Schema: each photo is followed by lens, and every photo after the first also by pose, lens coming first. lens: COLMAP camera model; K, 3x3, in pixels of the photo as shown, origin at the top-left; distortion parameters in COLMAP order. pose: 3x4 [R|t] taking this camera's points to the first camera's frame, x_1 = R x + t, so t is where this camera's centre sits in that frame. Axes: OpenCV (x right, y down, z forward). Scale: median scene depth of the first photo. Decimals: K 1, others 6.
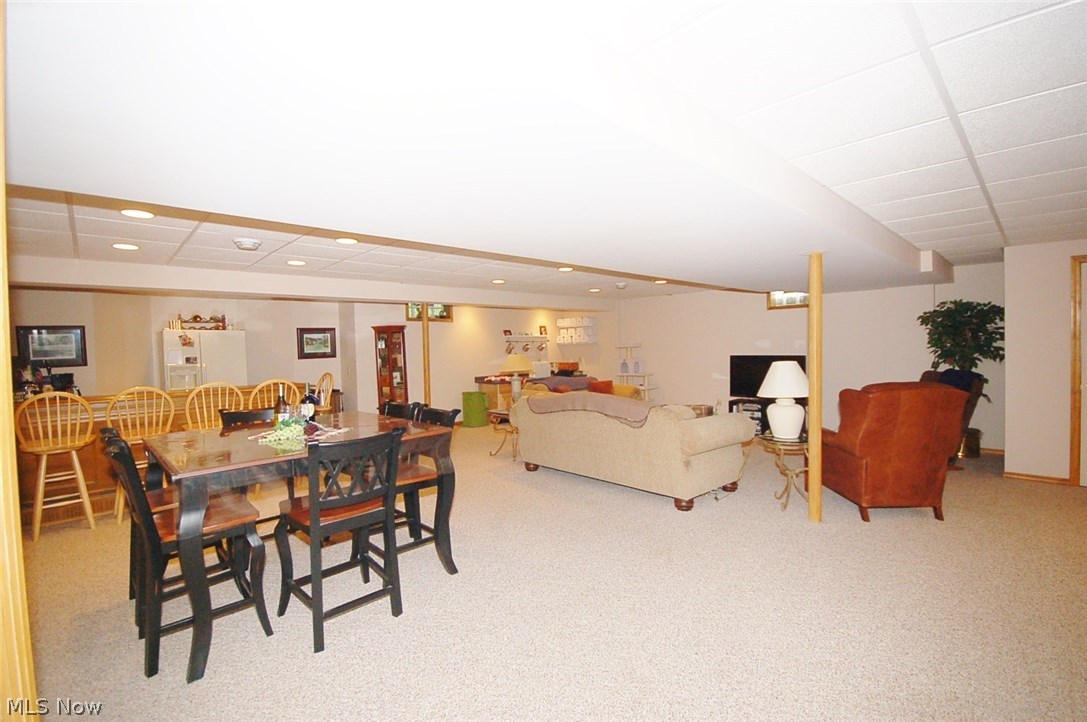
lens RADIAL K [[478.1, 0, 544.2], [0, 478.1, 364.5], [0, 0, 1]] dist [-0.001528, -0.001559]
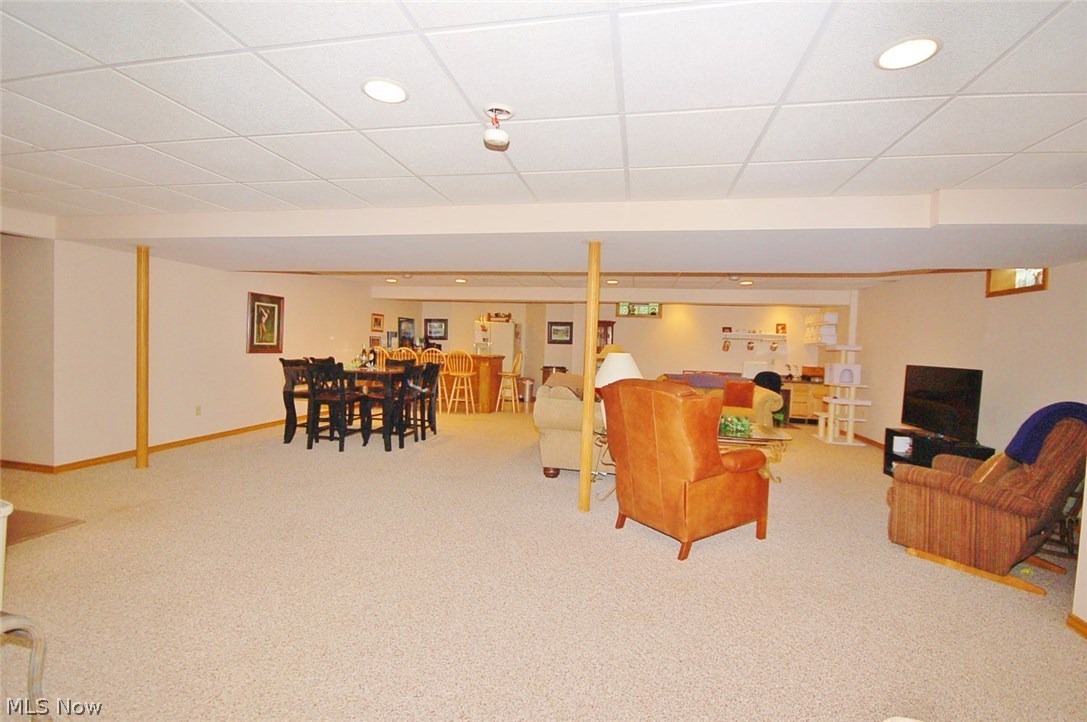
lens RADIAL K [[478.1, 0, 544.8], [0, 478.1, 355.6], [0, 0, 1]] dist [-0.001528, -0.001559]
pose [[0.574429, 0.063987, -0.816049, 0.639436], [-0.081306, 0.996470, 0.020901, -0.004859], [0.814506, 0.054344, 0.577604, 0.167483]]
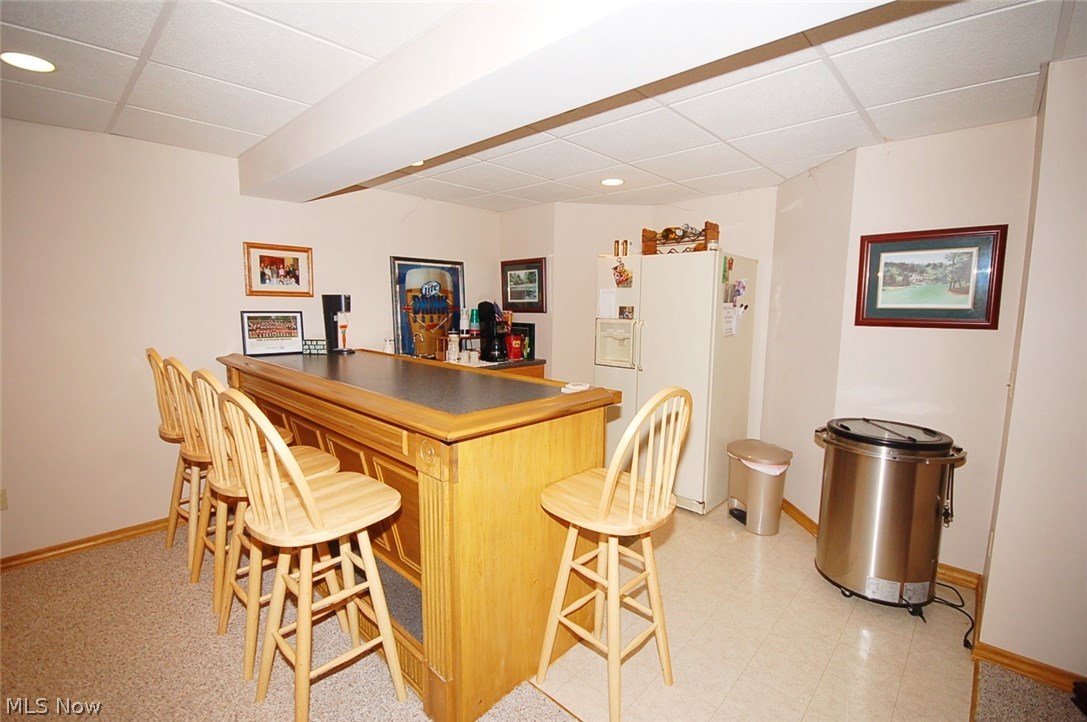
lens RADIAL K [[478.1, 0, 535.5], [0, 478.1, 358.8], [0, 0, 1]] dist [-0.001528, -0.001559]
pose [[0.044600, 0.143016, -0.988715, -0.164707], [-0.054516, 0.988573, 0.140537, -0.023002], [0.997516, 0.047633, 0.051887, 0.732743]]
